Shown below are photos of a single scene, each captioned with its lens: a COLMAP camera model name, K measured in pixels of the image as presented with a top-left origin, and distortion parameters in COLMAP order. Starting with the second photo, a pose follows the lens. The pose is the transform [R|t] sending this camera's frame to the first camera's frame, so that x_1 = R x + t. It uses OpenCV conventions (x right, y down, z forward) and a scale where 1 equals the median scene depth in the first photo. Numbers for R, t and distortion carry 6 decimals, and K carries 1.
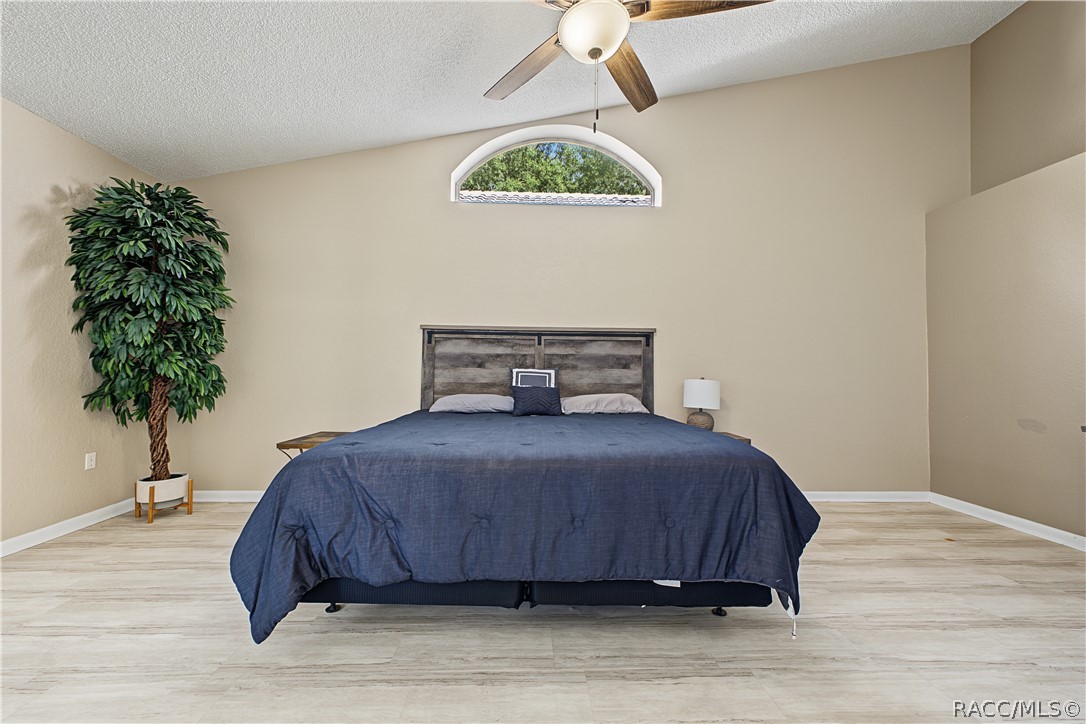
lens RADIAL K [[440.7, 0, 551.9], [0, 440.7, 361.7], [0, 0, 1]] dist [0.011579, -0.002576]
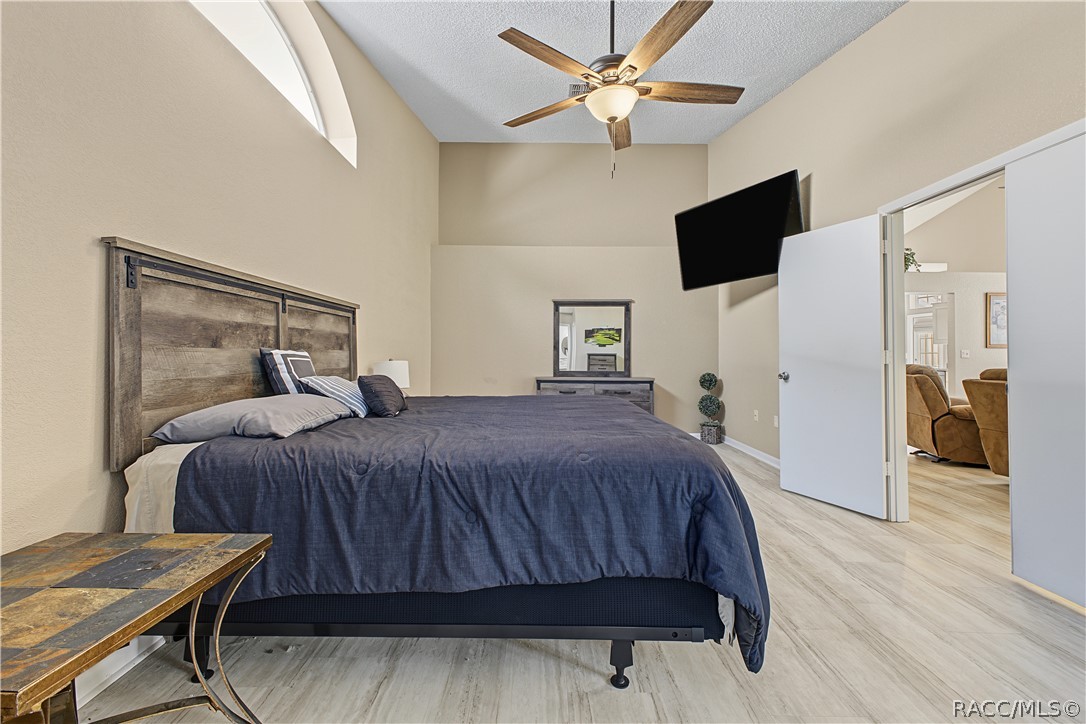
lens RADIAL K [[440.7, 0, 544.2], [0, 440.7, 355.7], [0, 0, 1]] dist [0.011579, -0.002576]
pose [[0.048402, -0.011367, 0.998763, -0.660346], [-0.024221, 0.999628, 0.012551, 0.007696], [-0.998534, -0.024799, 0.048109, 0.595477]]
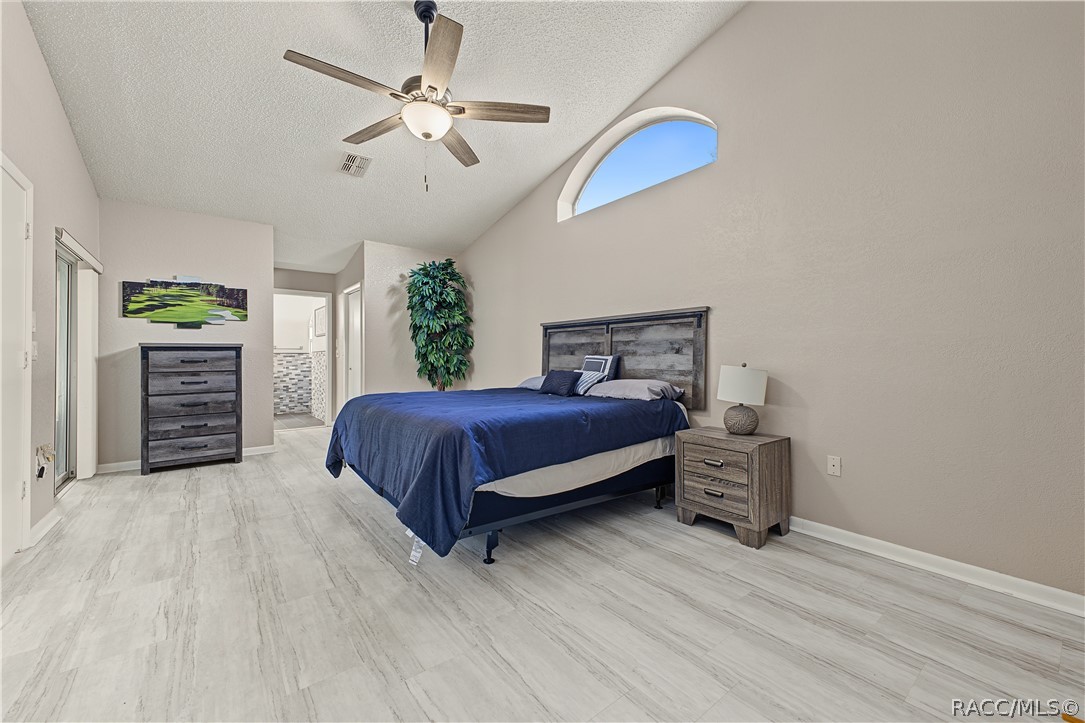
lens RADIAL K [[440.3, 0, 552.5], [0, 440.3, 358.0], [0, 0, 1]] dist [0.011579, -0.002576]
pose [[0.581744, -0.009246, -0.813319, 0.785418], [0.024640, 0.999677, 0.006259, 0.013322], [0.812999, -0.023682, 0.581784, 0.257218]]
